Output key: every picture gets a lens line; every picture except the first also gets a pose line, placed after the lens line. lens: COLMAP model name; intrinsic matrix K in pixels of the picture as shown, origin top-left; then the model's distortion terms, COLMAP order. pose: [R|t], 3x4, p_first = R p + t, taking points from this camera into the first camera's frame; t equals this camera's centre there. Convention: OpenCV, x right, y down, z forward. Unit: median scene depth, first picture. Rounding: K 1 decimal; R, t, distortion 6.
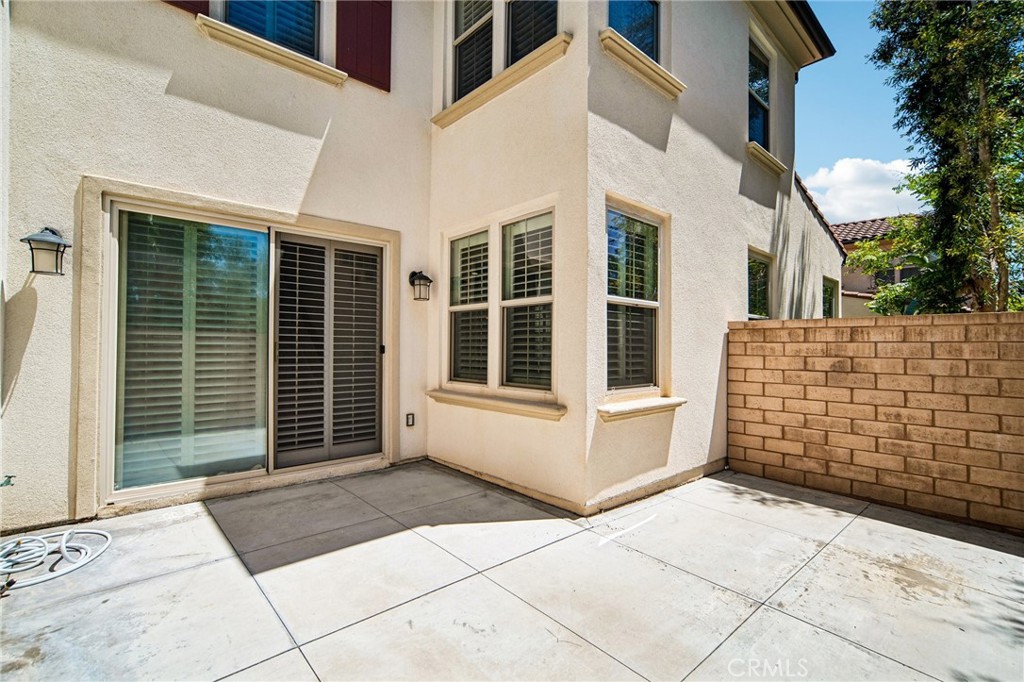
lens RADIAL K [[452.9, 0, 505.9], [0, 452.9, 344.7], [0, 0, 1]] dist [-0.002534, 0.001758]
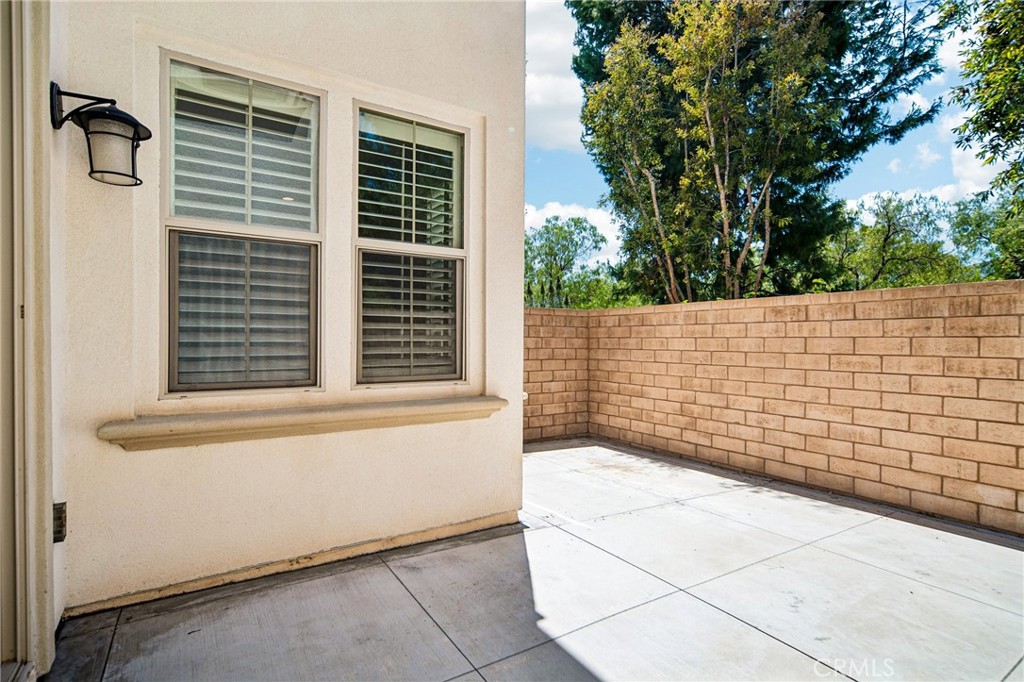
lens RADIAL K [[496.2, 0, 506.2], [0, 496.2, 339.6], [0, 0, 1]] dist [-0.006510, 0.001566]
pose [[0.170775, -0.003021, 0.985305, -0.736461], [-0.010680, 0.999931, 0.004917, 0.034718], [-0.985252, -0.011363, 0.170731, 0.862001]]
